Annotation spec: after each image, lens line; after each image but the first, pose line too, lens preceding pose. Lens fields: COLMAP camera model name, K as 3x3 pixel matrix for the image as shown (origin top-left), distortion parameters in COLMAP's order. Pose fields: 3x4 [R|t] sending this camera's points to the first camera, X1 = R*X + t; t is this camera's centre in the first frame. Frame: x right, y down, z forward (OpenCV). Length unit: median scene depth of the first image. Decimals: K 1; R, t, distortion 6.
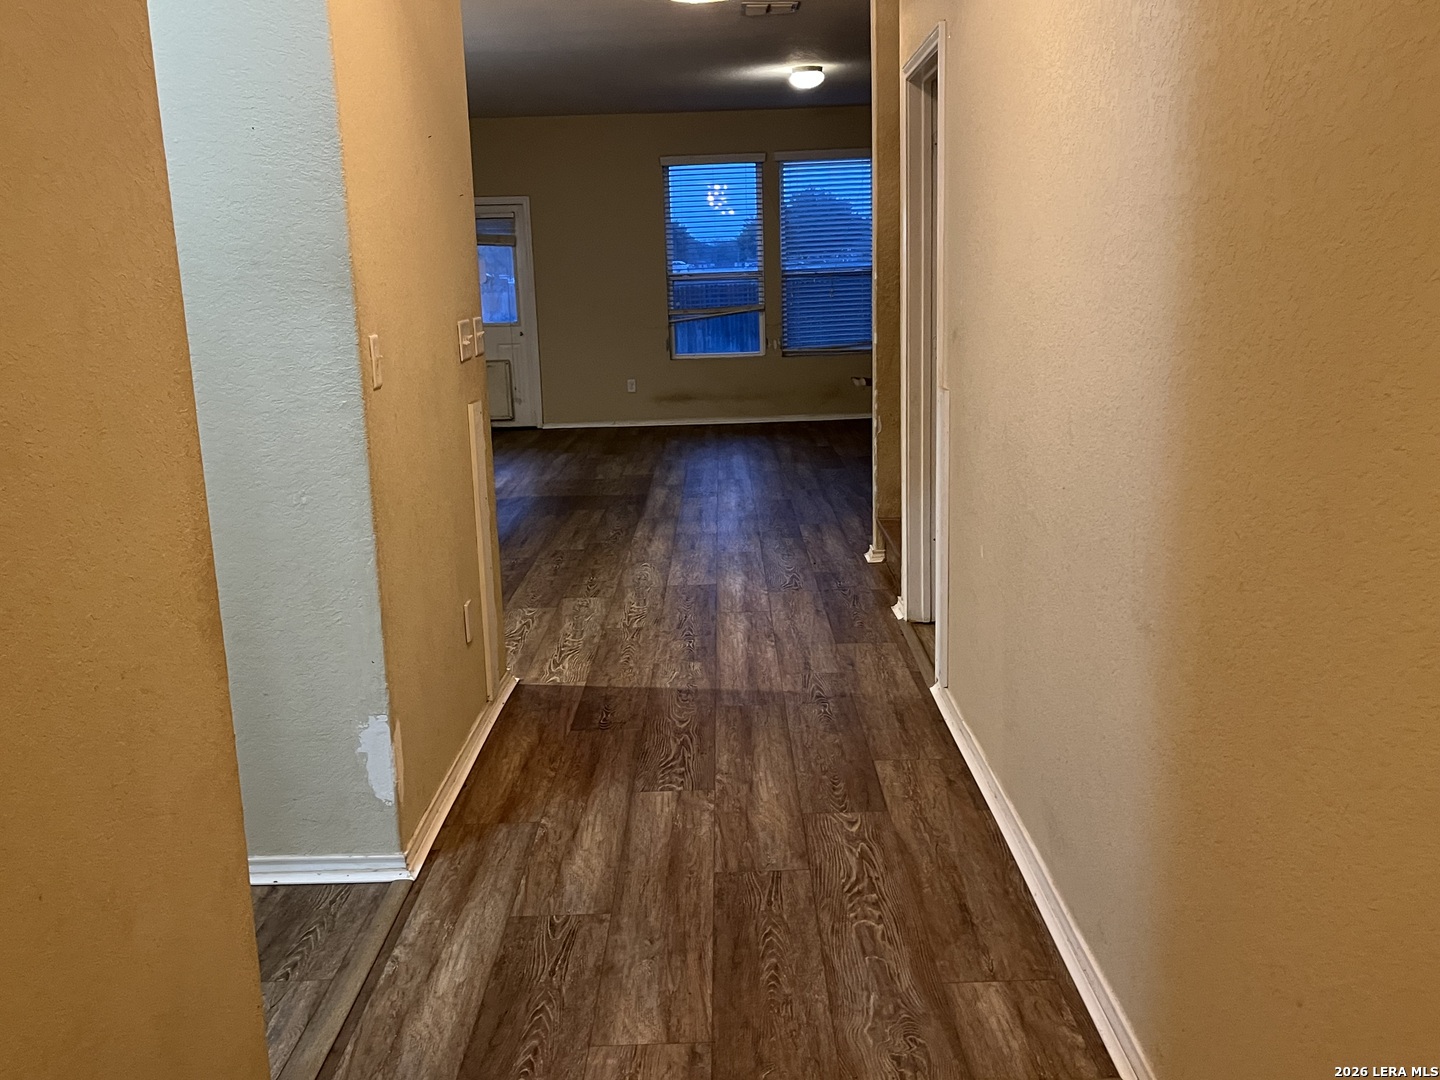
lens RADIAL K [[1306.1, 0, 724.2], [0, 1306.1, 547.4], [0, 0, 1]] dist [0.006064, -0.008481]
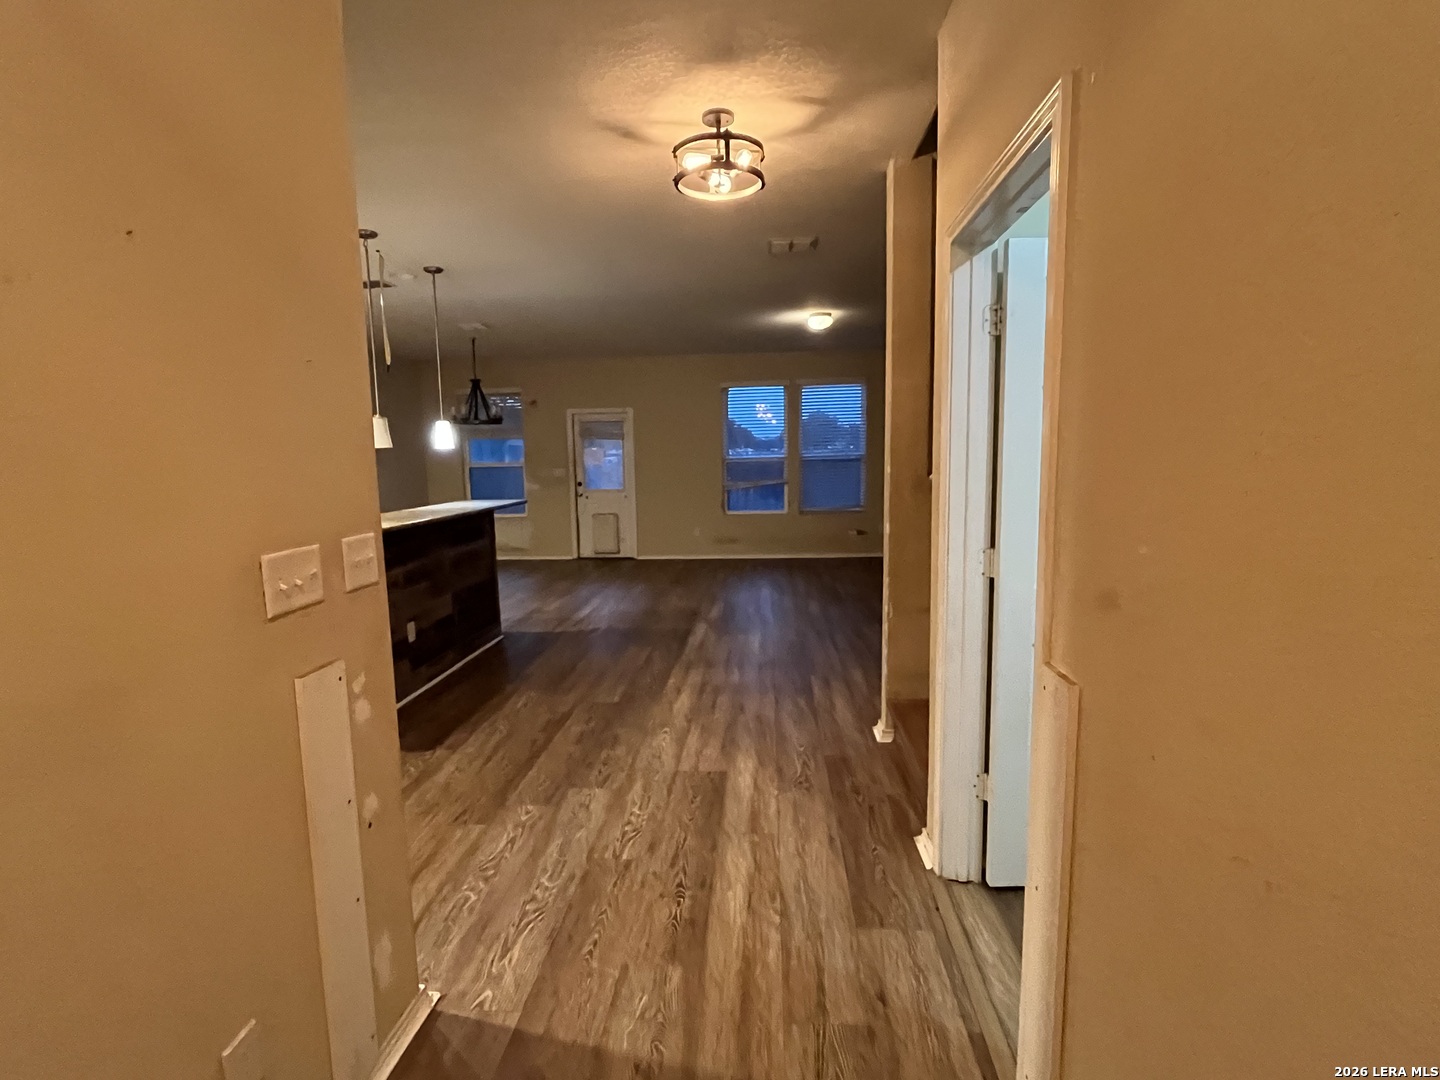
lens RADIAL K [[714.8, 0, 709.0], [0, 714.8, 539.1], [0, 0, 1]] dist [0.001316, 0.000217]
pose [[0.996413, 0.019630, -0.082315, 0.021274], [-0.026886, 0.995758, -0.087997, -0.097883], [0.080238, 0.089895, 0.992714, 0.427216]]
